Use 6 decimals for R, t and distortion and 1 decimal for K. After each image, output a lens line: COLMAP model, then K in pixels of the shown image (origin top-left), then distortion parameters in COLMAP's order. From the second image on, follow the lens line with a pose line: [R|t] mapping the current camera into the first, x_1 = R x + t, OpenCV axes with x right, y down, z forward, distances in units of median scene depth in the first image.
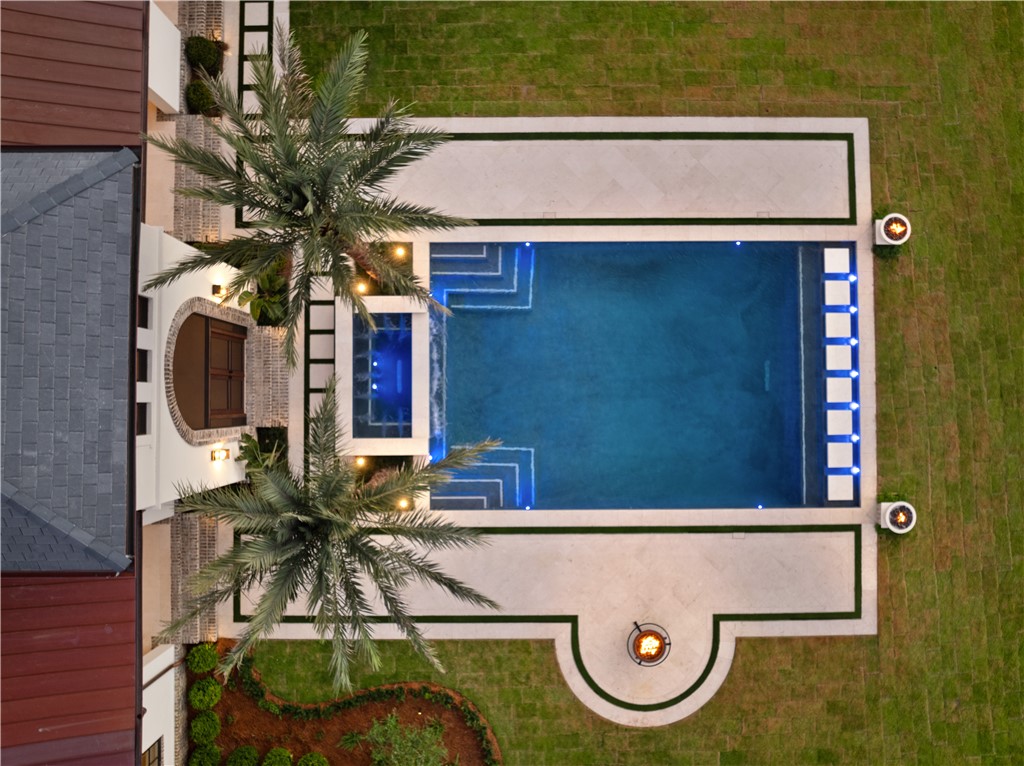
lens RADIAL K [[724.4, 0, 512.0], [0, 724.4, 383.0], [0, 0, 1]] dist [-0.029897, 0.002728]
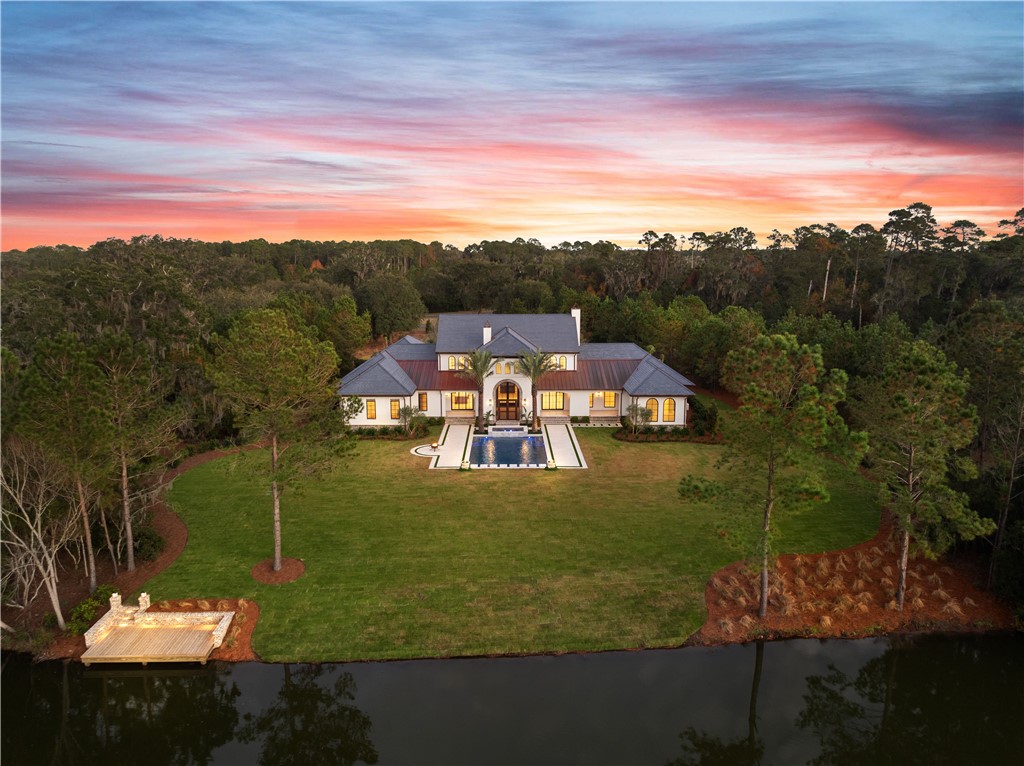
lens RADIAL K [[732.7, 0, 512.0], [0, 732.7, 383.0], [0, 0, 1]] dist [-0.028714, 0.001716]
pose [[0.002675, 0.172899, -0.984936, 3.711910], [-0.999599, 0.028223, 0.002239, -0.048072], [0.028185, 0.984535, 0.172906, 0.046008]]
